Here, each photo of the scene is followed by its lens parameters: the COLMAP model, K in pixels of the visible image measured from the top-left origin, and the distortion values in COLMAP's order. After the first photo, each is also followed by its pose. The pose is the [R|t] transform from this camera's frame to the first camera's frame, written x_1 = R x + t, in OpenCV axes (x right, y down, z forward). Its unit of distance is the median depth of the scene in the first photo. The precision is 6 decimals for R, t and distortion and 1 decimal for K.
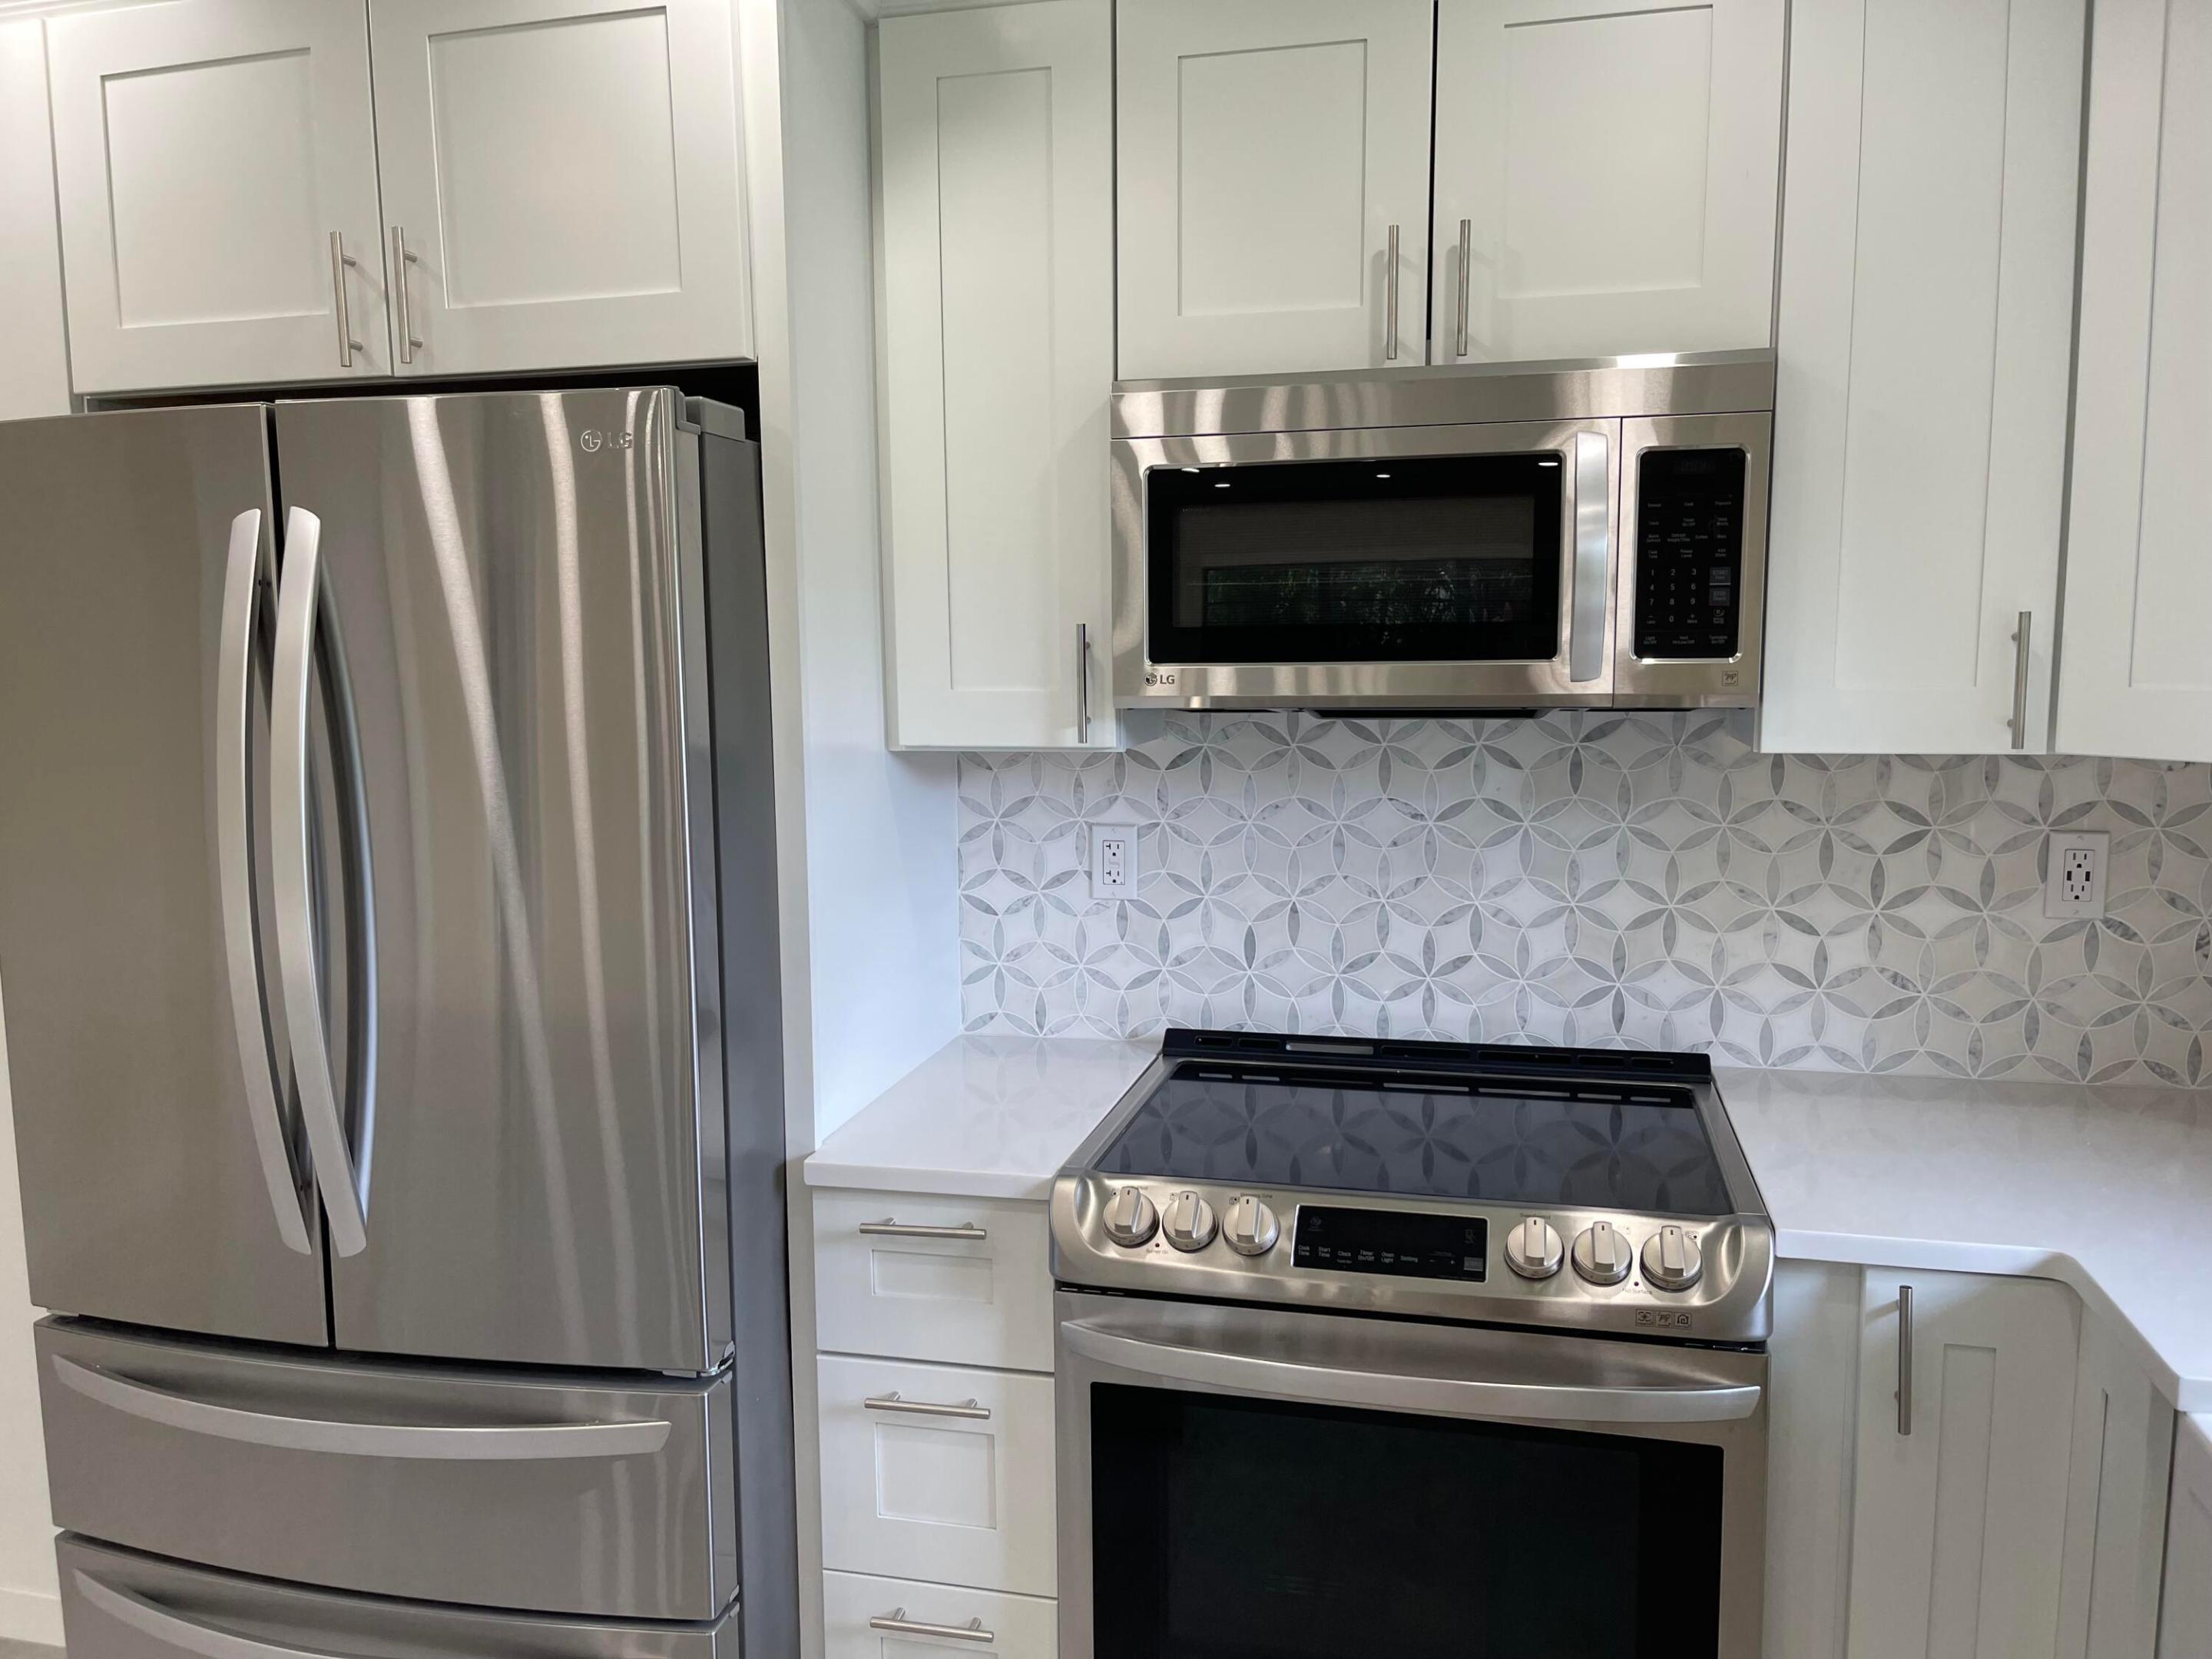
lens RADIAL K [[1667.4, 0, 1092.1], [0, 1667.4, 850.6], [0, 0, 1]] dist [0.067218, -0.096326]
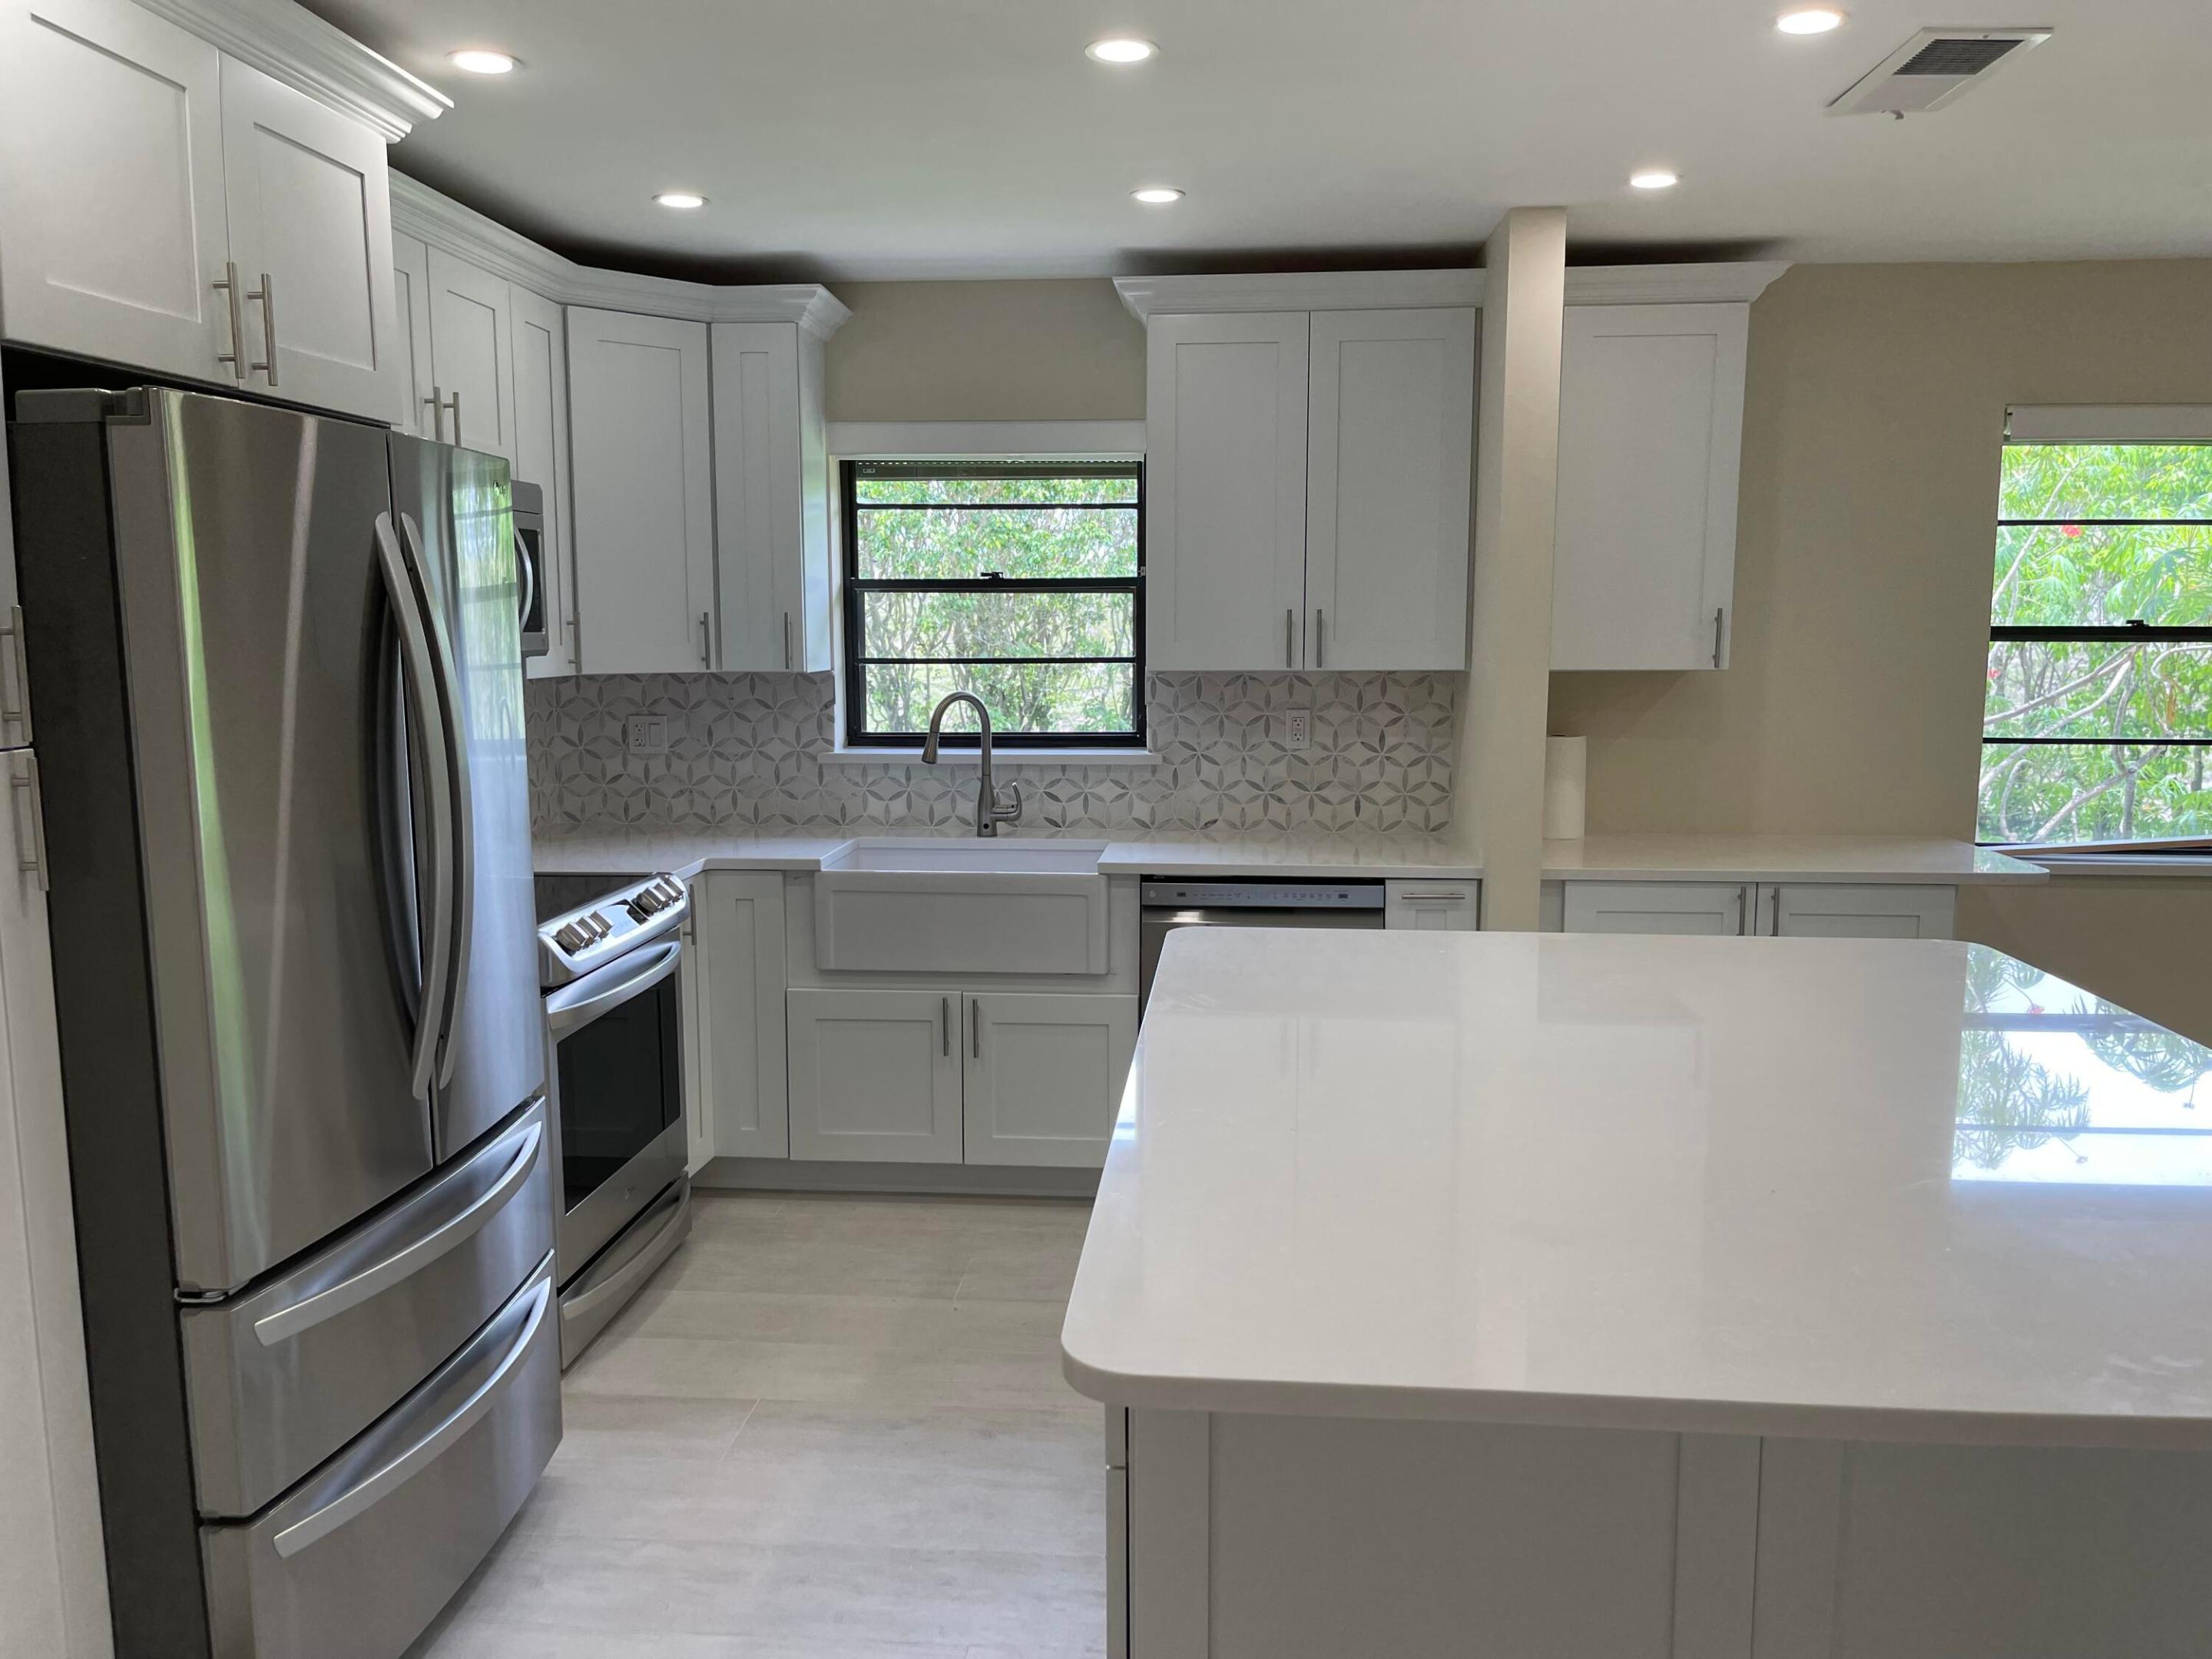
lens RADIAL K [[1667.4, 0, 1103.9], [0, 1667.4, 834.4], [0, 0, 1]] dist [0.067218, -0.096326]
pose [[-0.157751, -0.115082, 0.980750, -1.516410], [0.128201, 0.982394, 0.135895, -0.052901], [-0.979122, 0.147170, -0.140220, 0.555587]]
